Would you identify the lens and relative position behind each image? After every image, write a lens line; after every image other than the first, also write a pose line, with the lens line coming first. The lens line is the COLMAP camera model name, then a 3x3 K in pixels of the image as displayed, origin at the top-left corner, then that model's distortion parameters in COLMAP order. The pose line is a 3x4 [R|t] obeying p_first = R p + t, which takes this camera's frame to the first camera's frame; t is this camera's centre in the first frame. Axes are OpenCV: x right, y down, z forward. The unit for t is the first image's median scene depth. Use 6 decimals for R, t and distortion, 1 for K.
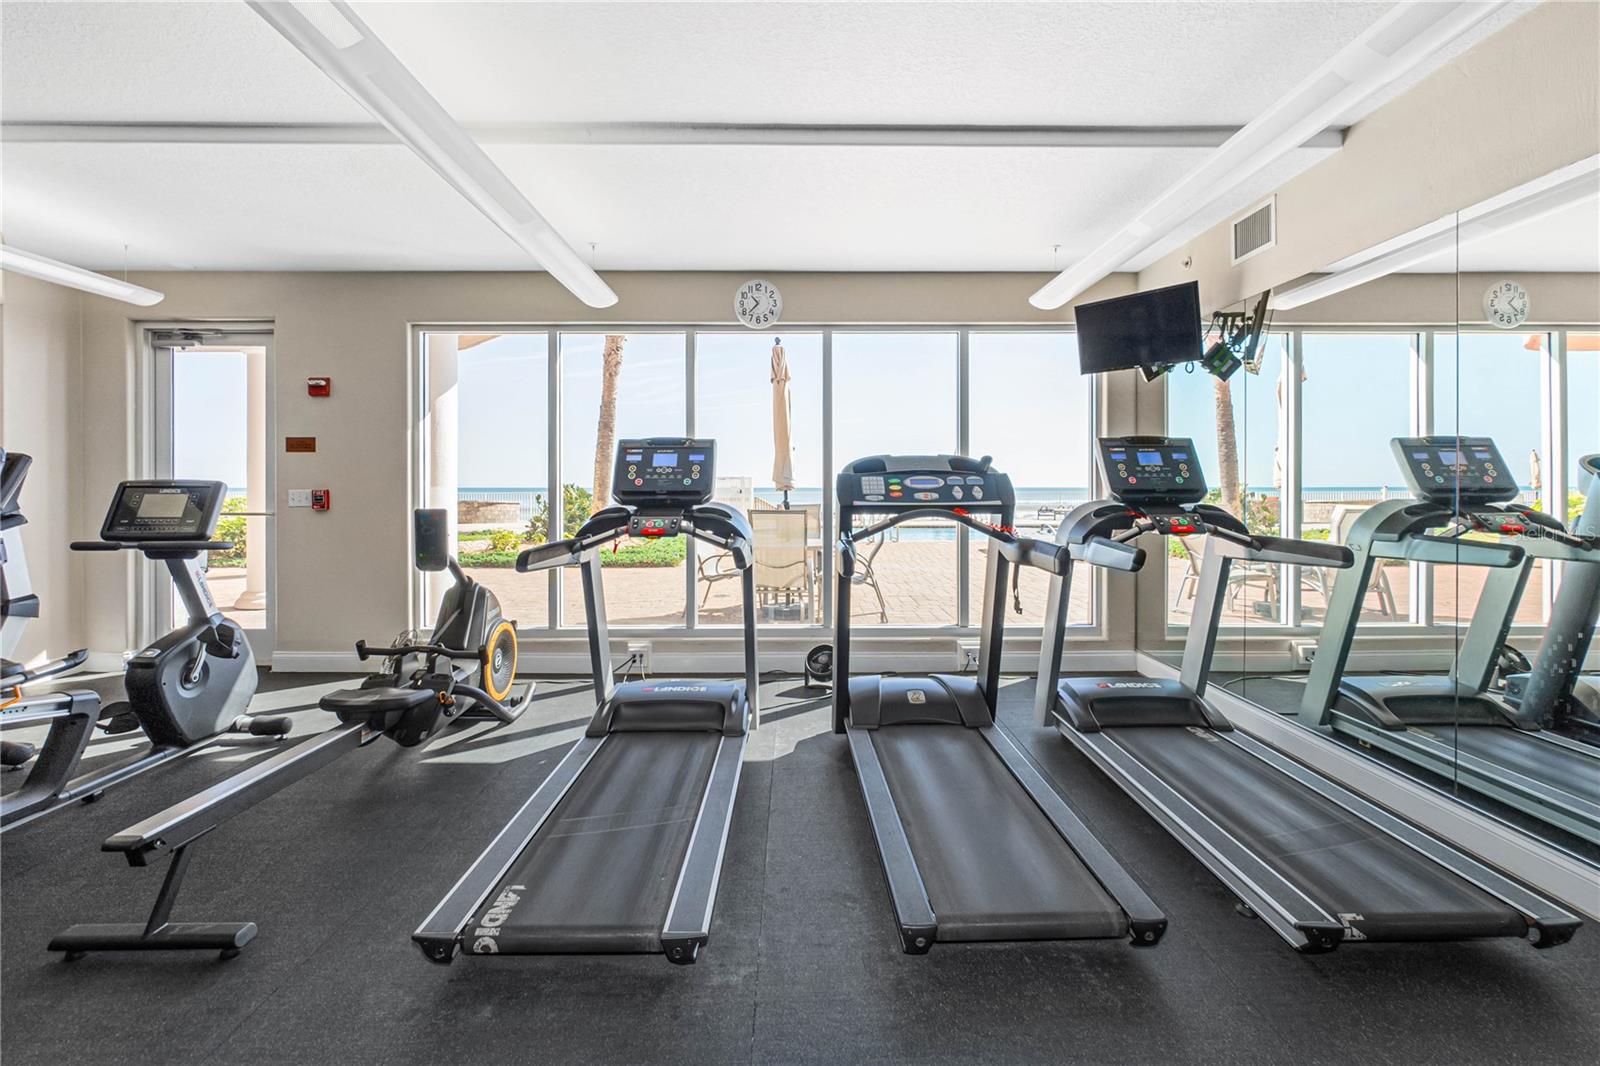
lens RADIAL K [[714.9, 0, 802.4], [0, 714.9, 483.7], [0, 0, 1]] dist [0.000439, 0.000187]
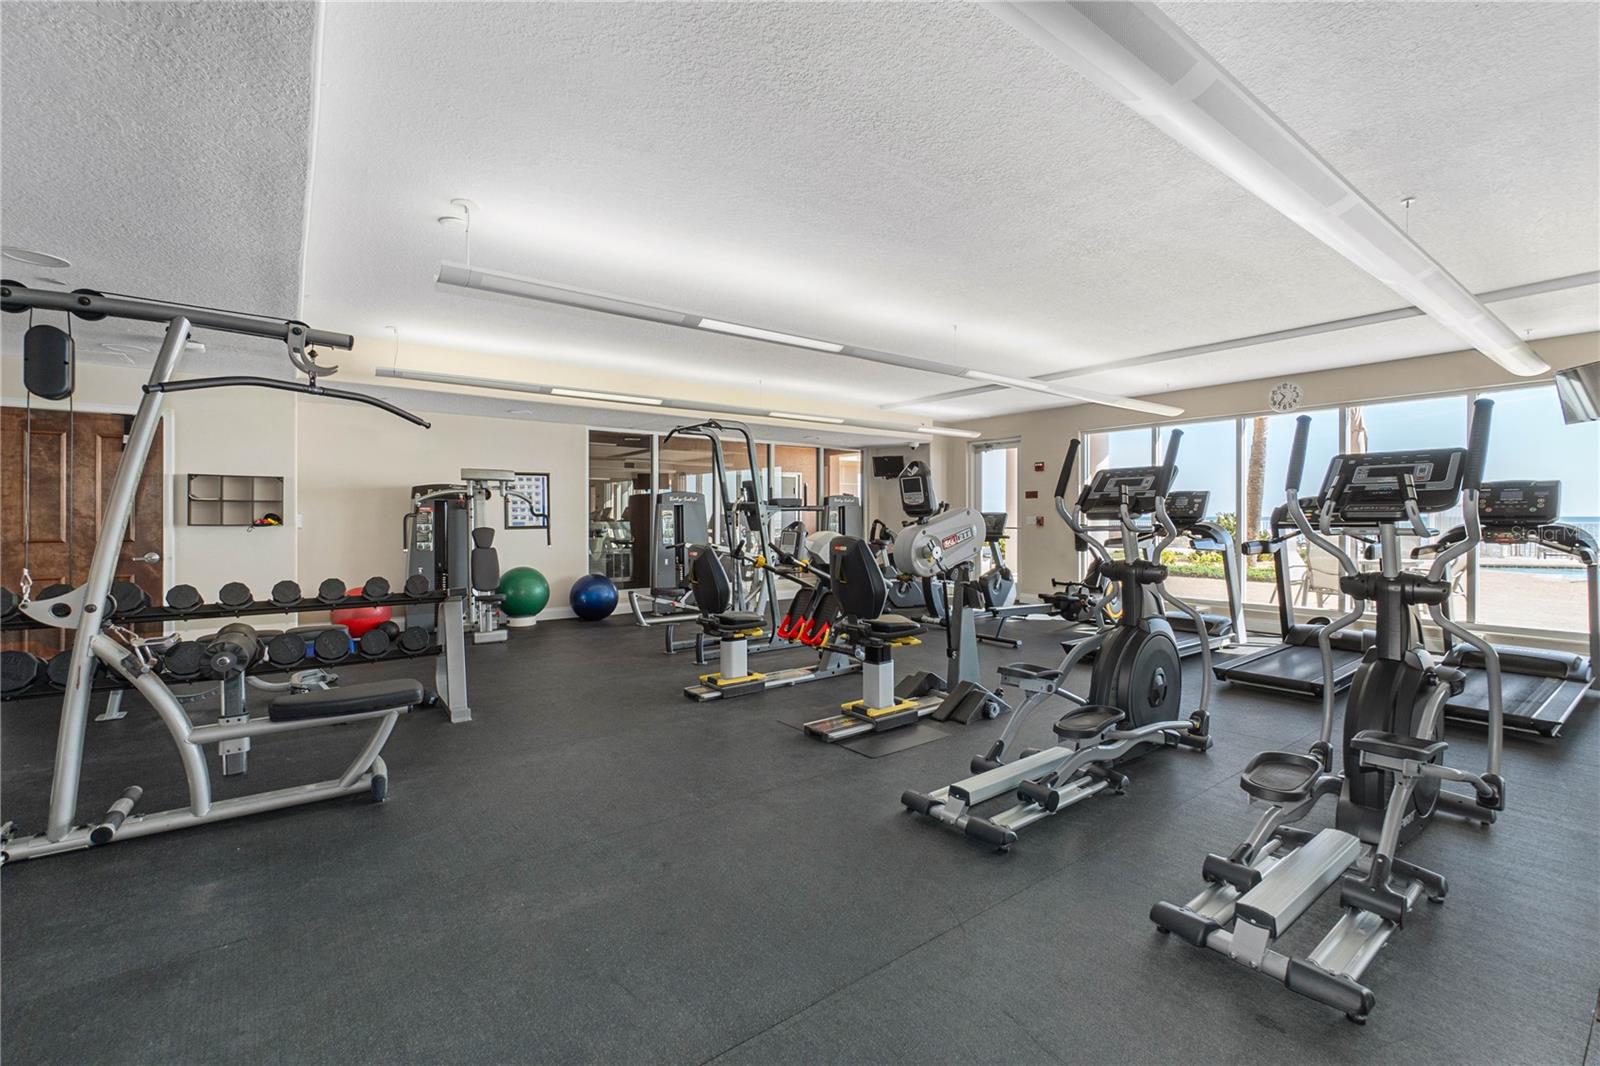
lens RADIAL K [[684.9, 0, 796.9], [0, 684.9, 518.8], [0, 0, 1]] dist [-0.002404, 0.000030]
pose [[0.588648, 0.003615, -0.808382, 0.730317], [0.007815, 0.999918, 0.010162, -0.011856], [0.808352, -0.012299, 0.588571, -1.045385]]
